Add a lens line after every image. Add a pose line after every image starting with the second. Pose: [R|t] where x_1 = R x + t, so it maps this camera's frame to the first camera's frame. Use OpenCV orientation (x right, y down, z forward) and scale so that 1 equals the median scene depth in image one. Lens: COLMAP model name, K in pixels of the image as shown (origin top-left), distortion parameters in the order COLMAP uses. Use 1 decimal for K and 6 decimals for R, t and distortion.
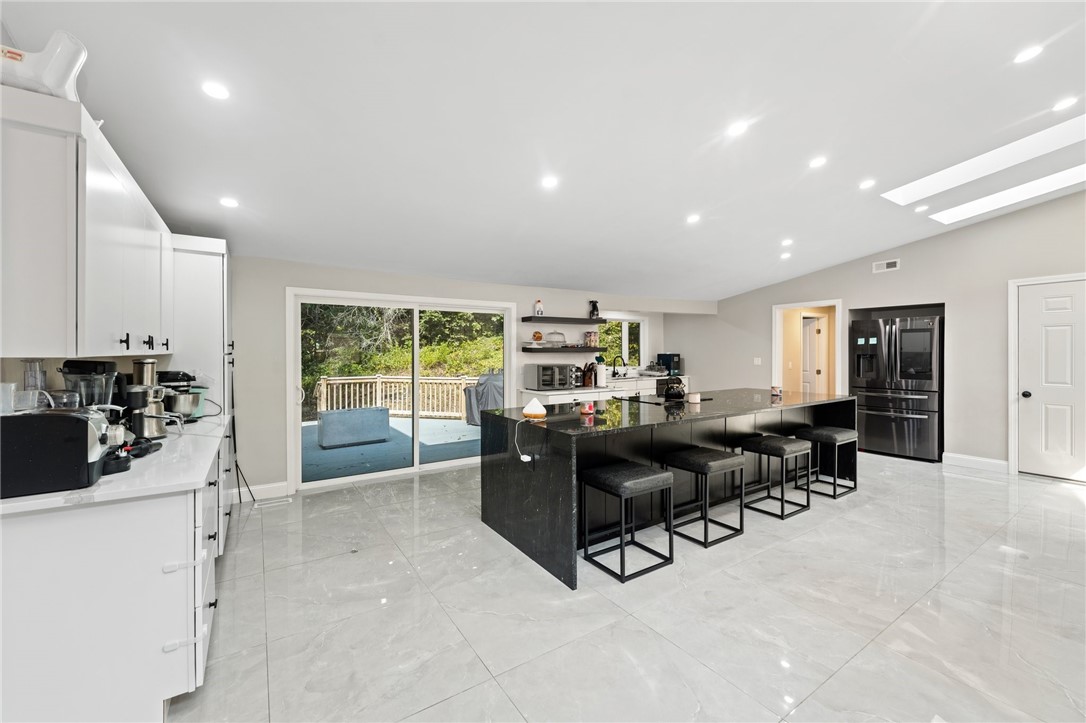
lens RADIAL K [[435.5, 0, 544.6], [0, 435.5, 350.5], [0, 0, 1]] dist [0.000077, 0.000057]
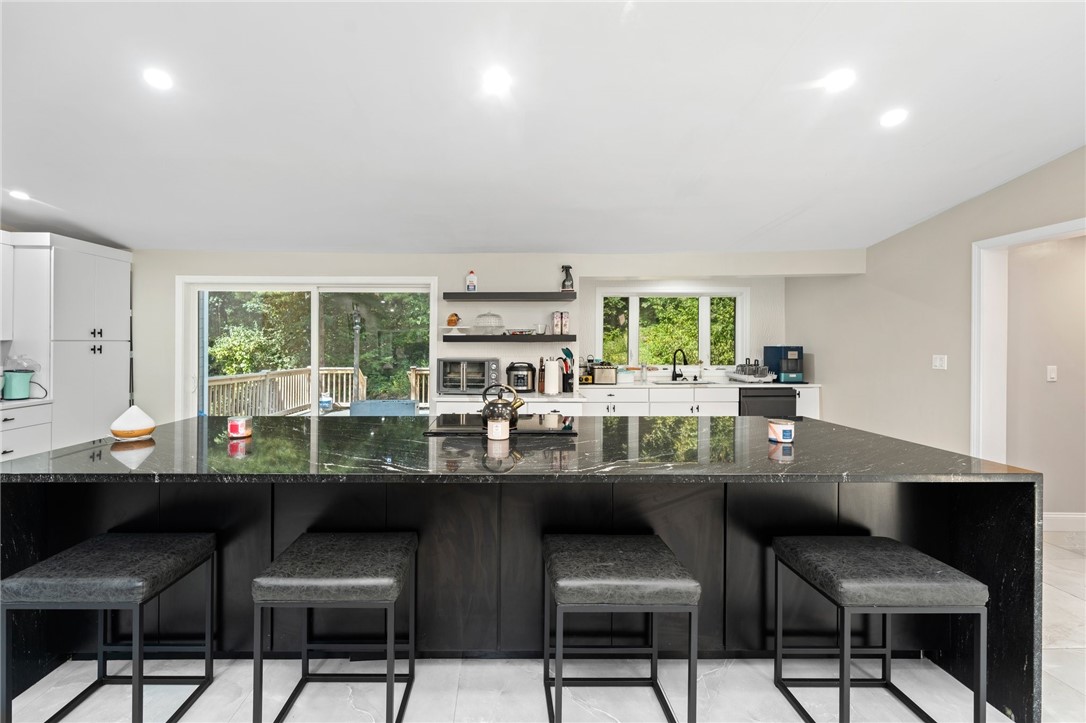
lens RADIAL K [[450.6, 0, 541.8], [0, 450.6, 342.0], [0, 0, 1]] dist [-0.001516, -0.000015]
pose [[0.837080, 0.001506, -0.547079, 0.403332], [-0.002963, 0.999994, -0.001782, 0.004359], [0.547073, 0.003113, 0.837079, 0.348527]]
